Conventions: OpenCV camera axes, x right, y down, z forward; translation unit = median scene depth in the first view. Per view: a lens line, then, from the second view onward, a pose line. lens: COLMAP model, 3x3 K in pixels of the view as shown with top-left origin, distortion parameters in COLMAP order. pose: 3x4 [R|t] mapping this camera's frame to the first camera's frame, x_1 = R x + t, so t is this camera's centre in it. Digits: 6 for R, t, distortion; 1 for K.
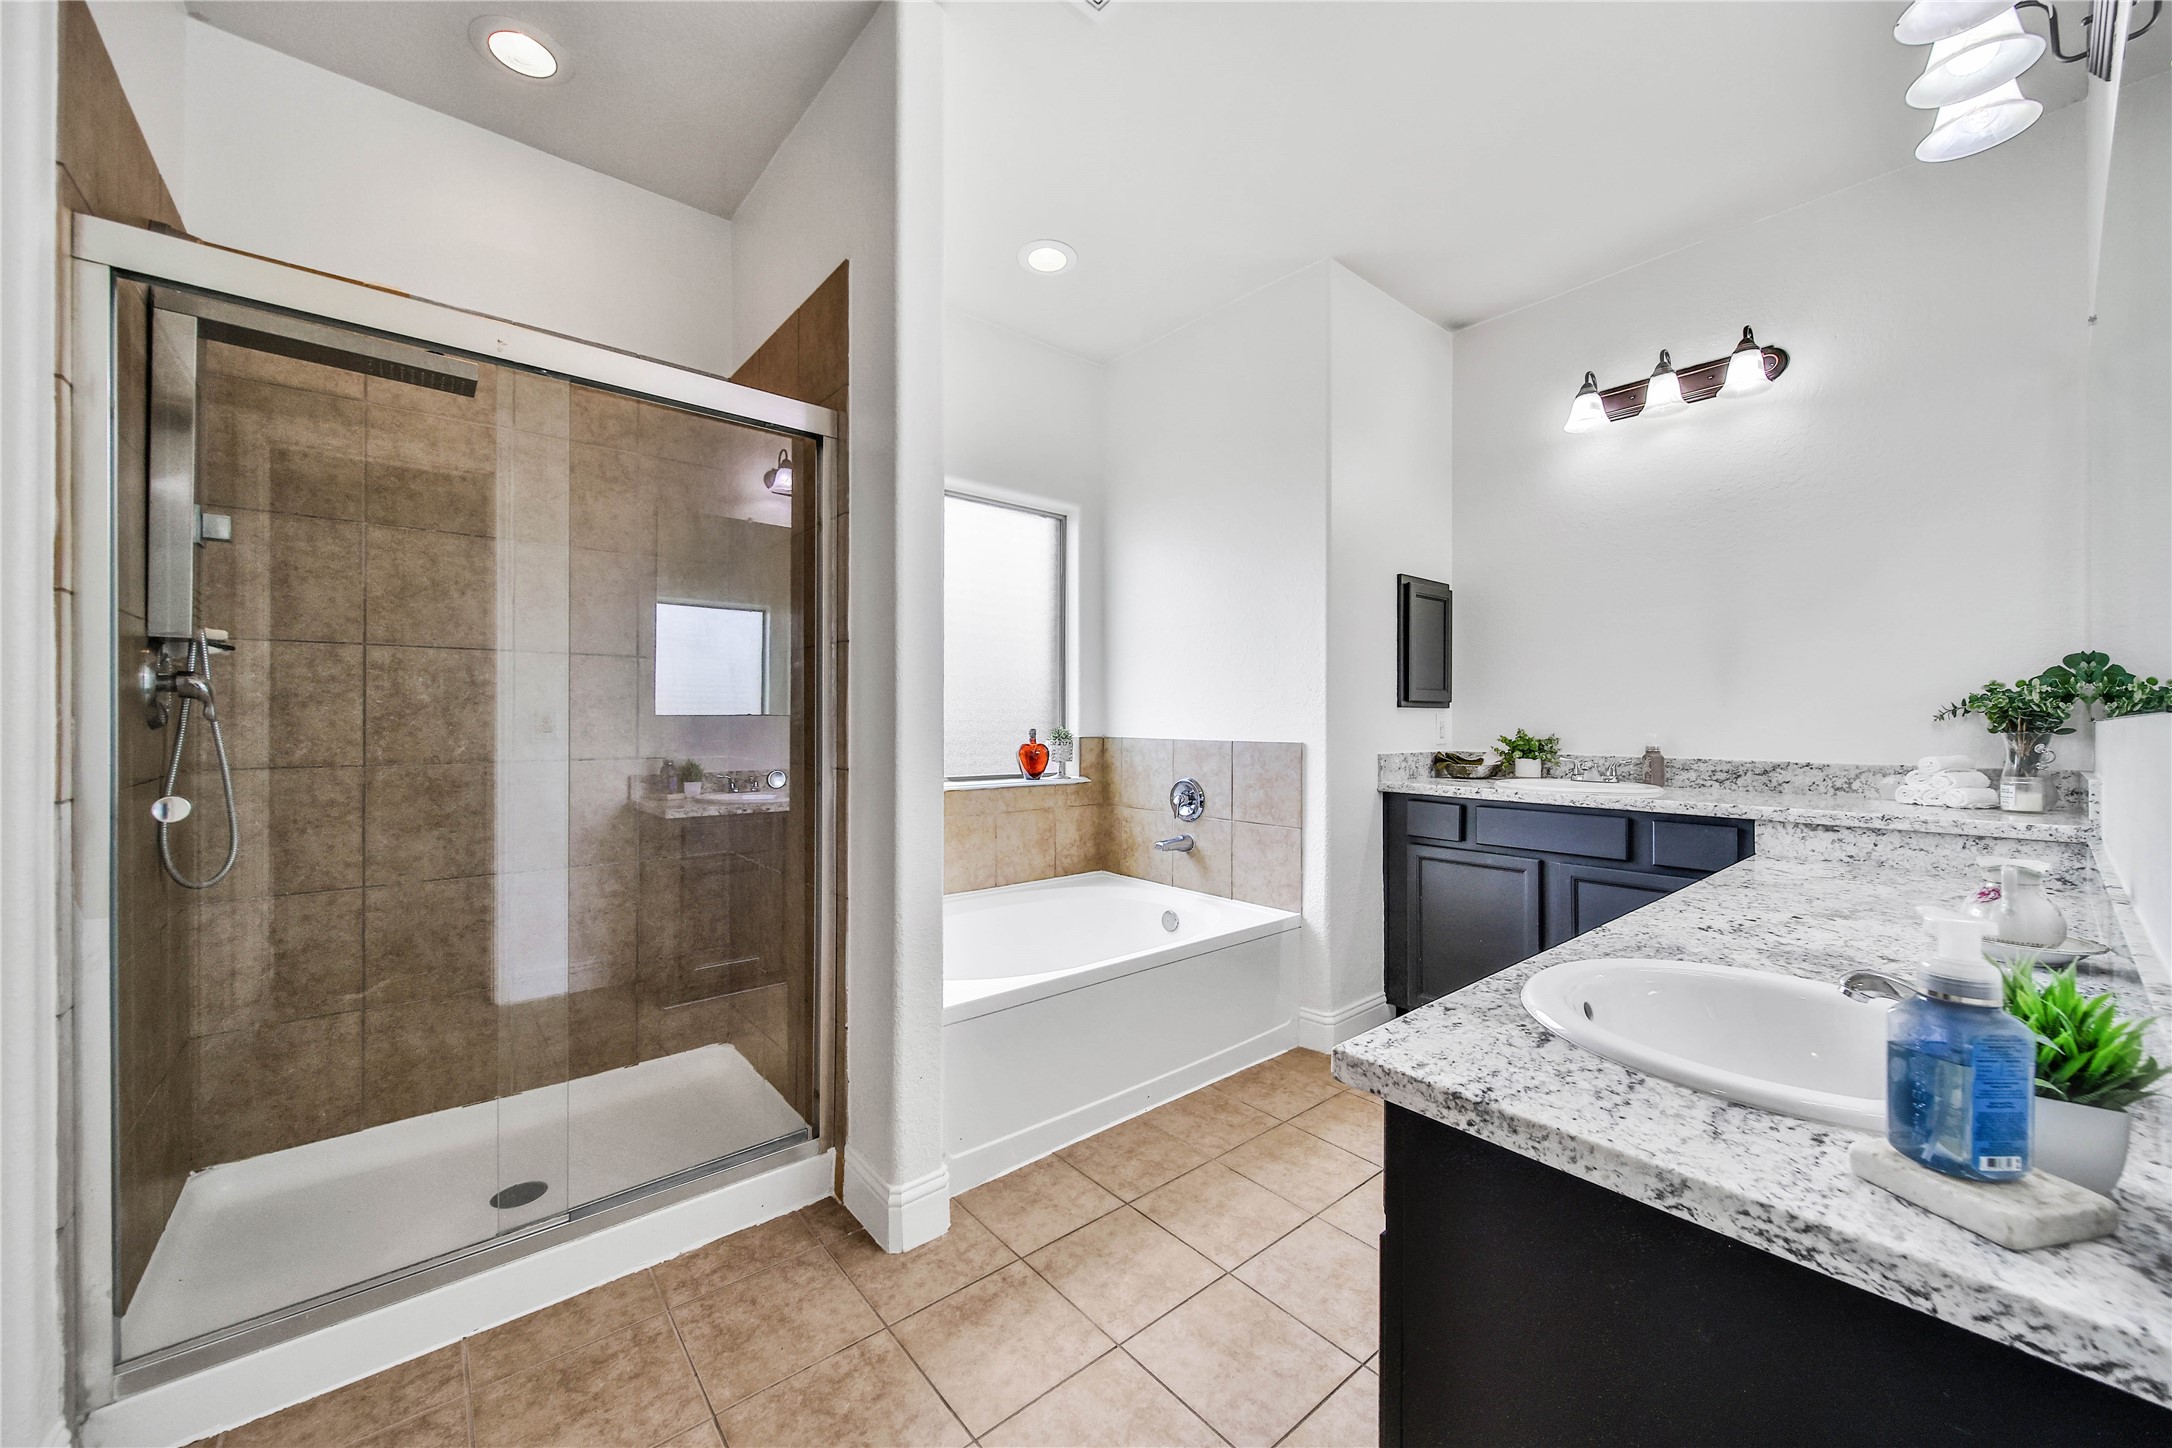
lens RADIAL K [[805.5, 0, 1086.0], [0, 805.5, 724.0], [0, 0, 1]] dist [-0.000119, -0.000029]
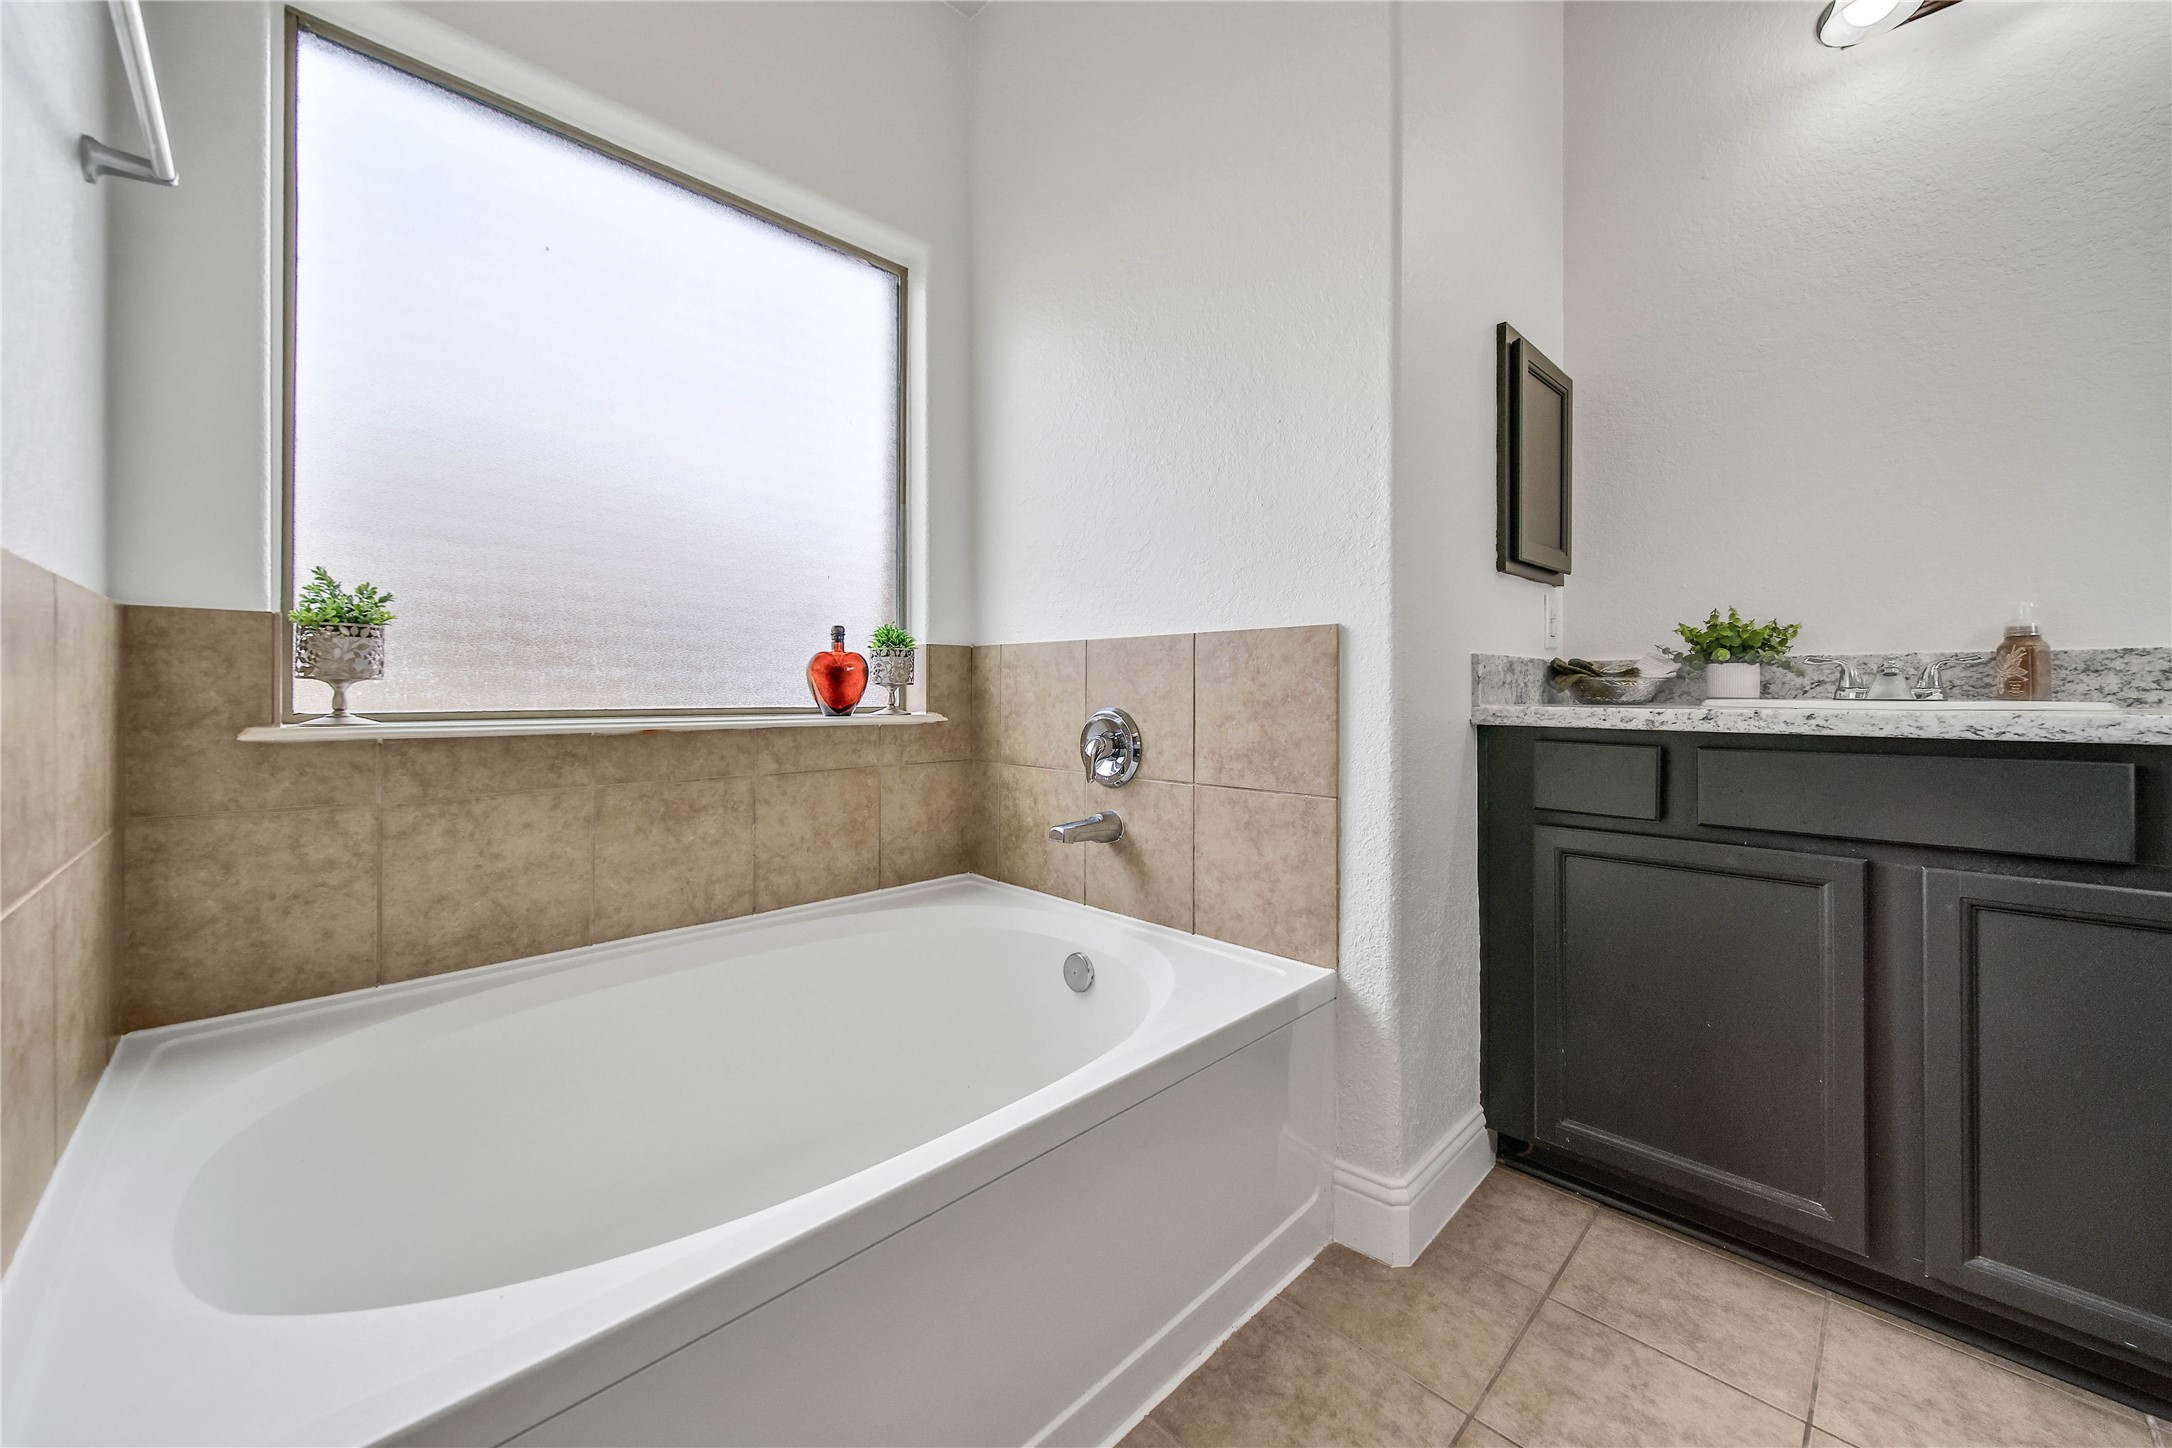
lens RADIAL K [[805.5, 0, 1086.0], [0, 805.5, 724.0], [0, 0, 1]] dist [-0.000119, -0.000029]
pose [[0.996887, -0.005396, 0.078662, 0.067750], [0.002499, 0.999317, 0.036880, 0.059251], [-0.078807, -0.036569, 0.996219, 0.467750]]
